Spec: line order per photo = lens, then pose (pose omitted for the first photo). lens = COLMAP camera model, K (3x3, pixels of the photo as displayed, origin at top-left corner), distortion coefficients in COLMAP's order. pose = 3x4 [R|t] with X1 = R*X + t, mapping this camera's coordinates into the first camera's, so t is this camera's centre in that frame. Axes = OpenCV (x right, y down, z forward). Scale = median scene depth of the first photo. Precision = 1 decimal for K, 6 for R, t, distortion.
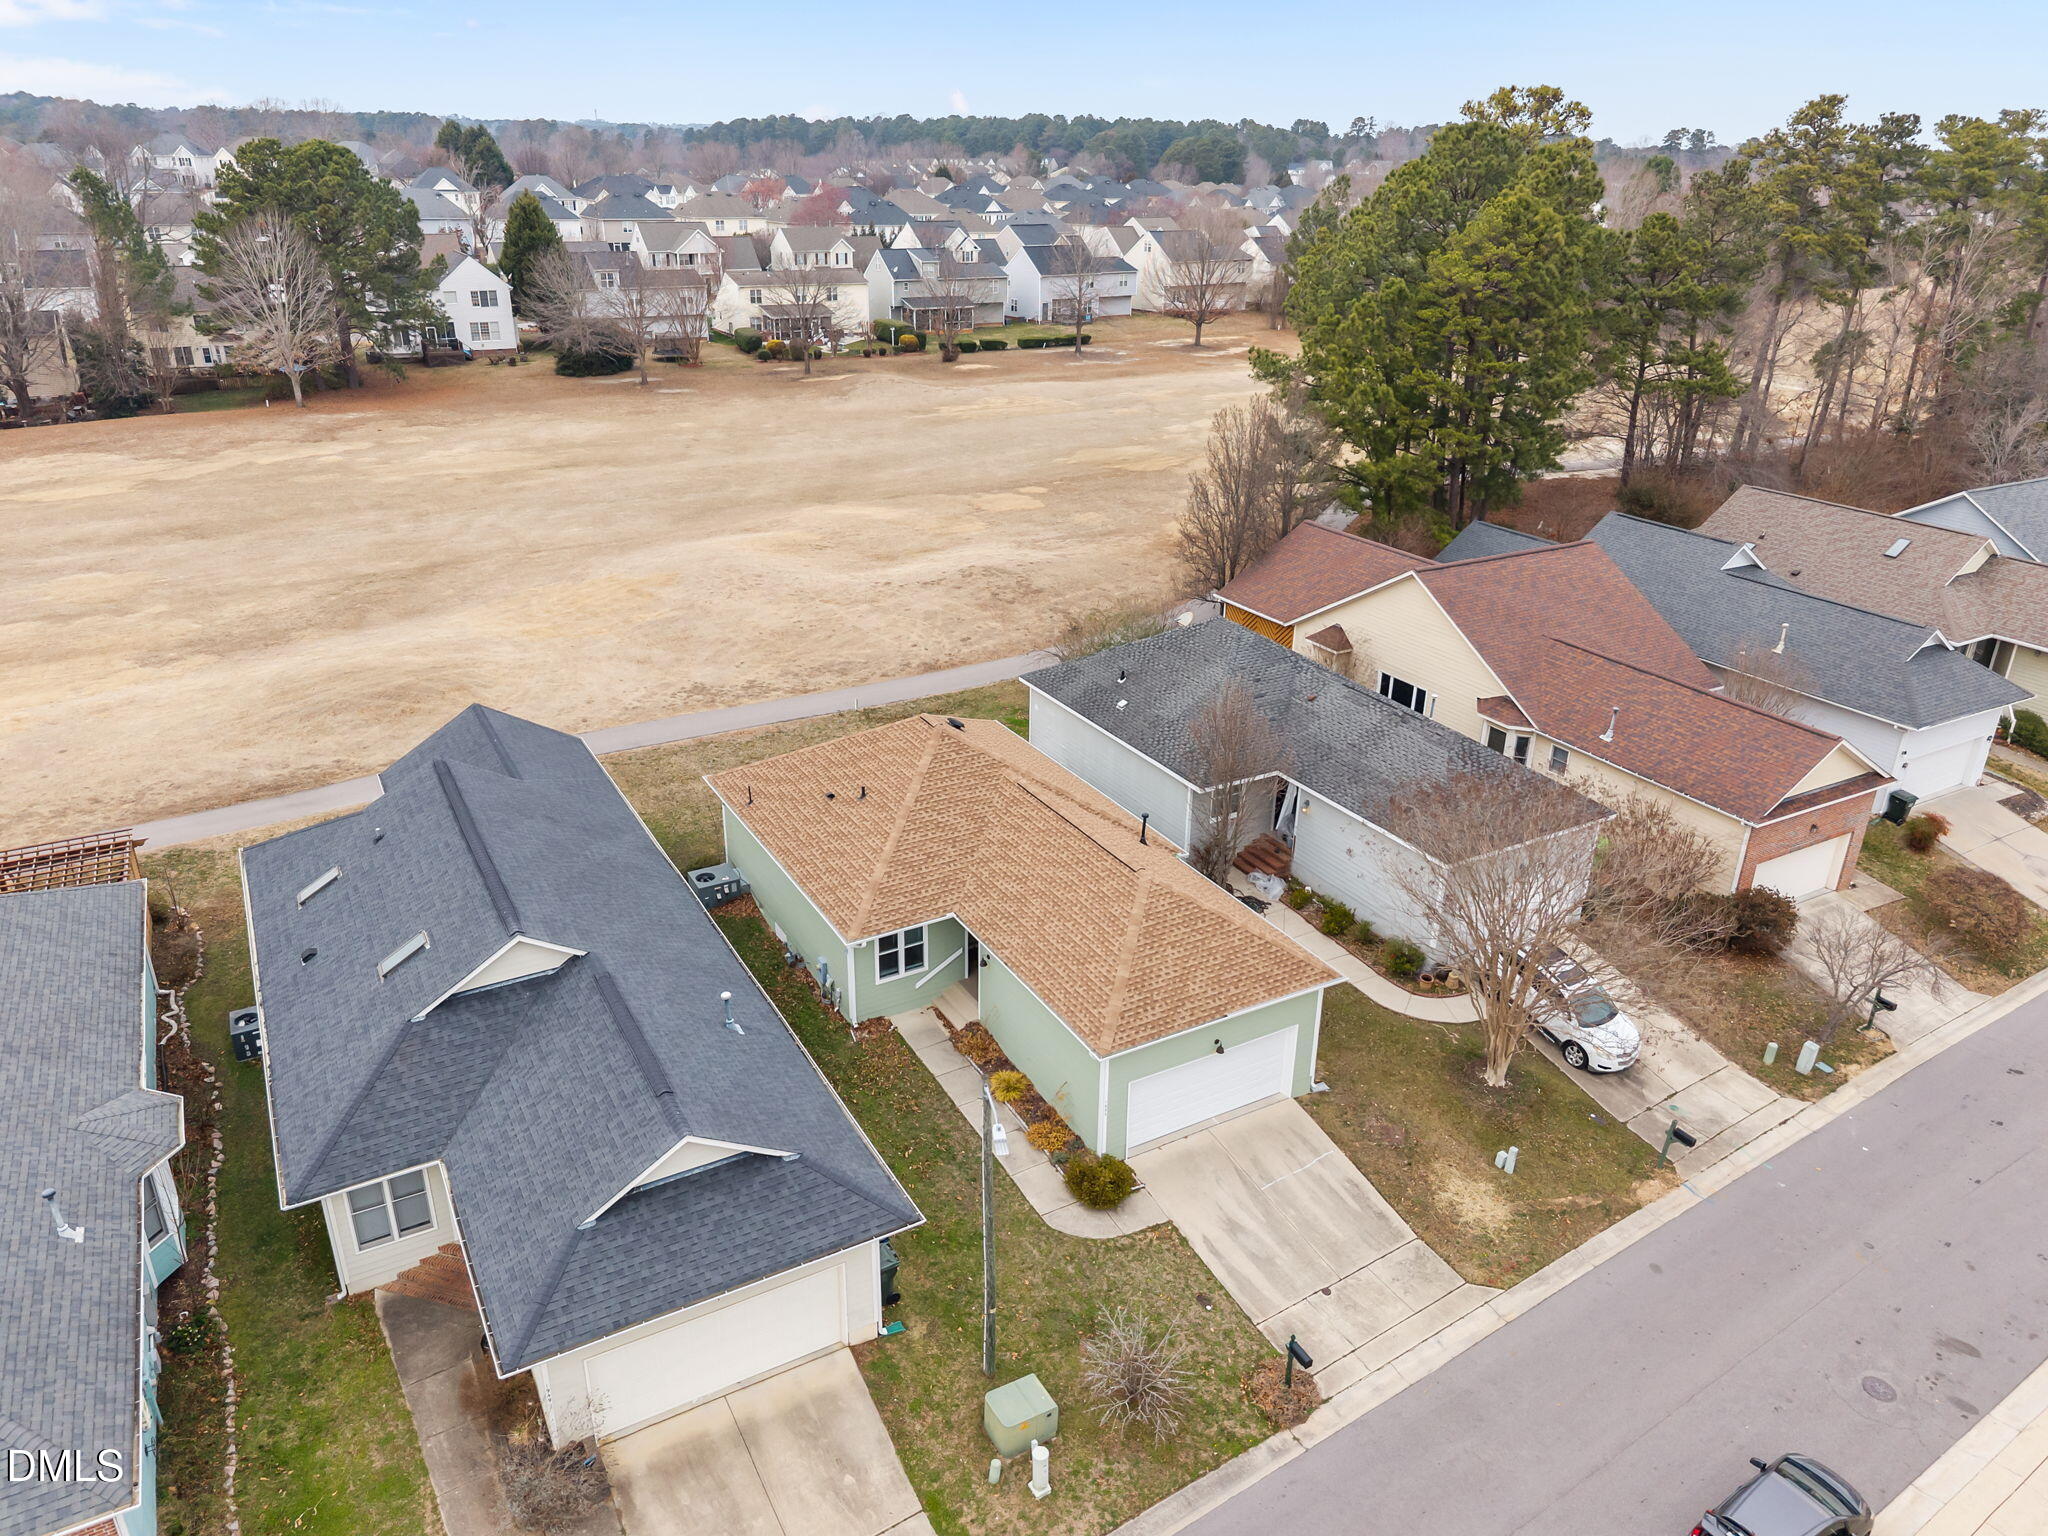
lens RADIAL K [[1399.1, 0, 1024.0], [0, 1399.1, 768.0], [0, 0, 1]] dist [0.012593, -0.008336]
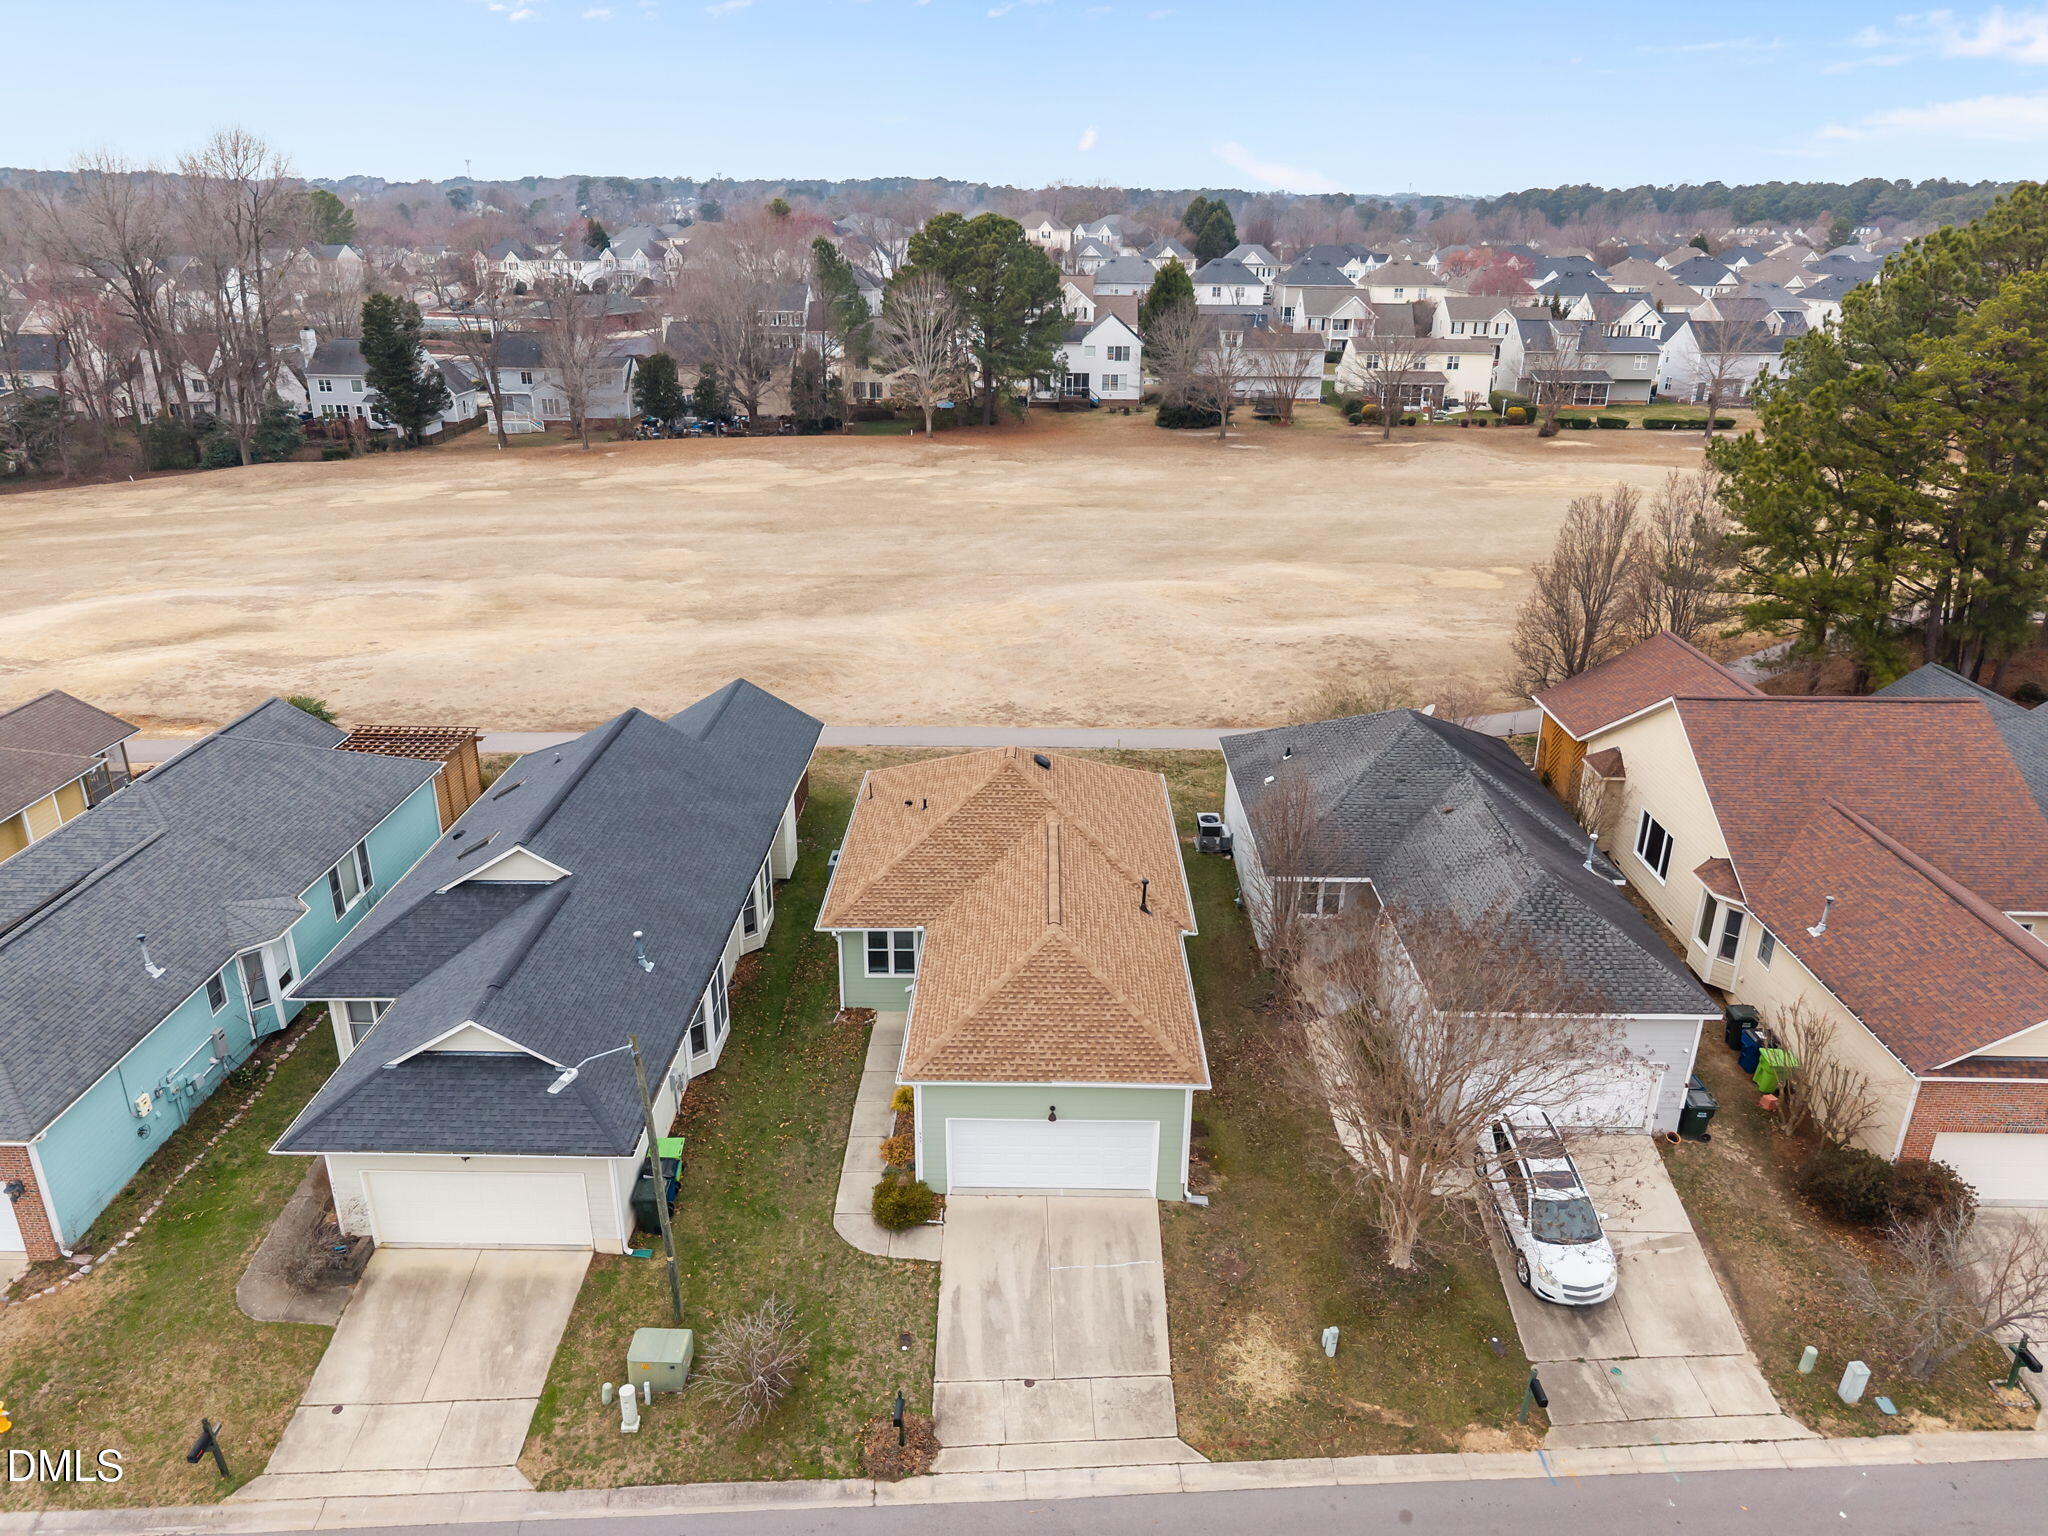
lens RADIAL K [[1381.4, 0, 1024.0], [0, 1381.4, 768.0], [0, 0, 1]] dist [0.016306, -0.015865]
pose [[0.864136, 0.180747, -0.469680, 0.383752], [-0.199027, 0.979933, 0.010929, -0.032125], [0.462230, 0.084035, 0.882769, 0.083355]]
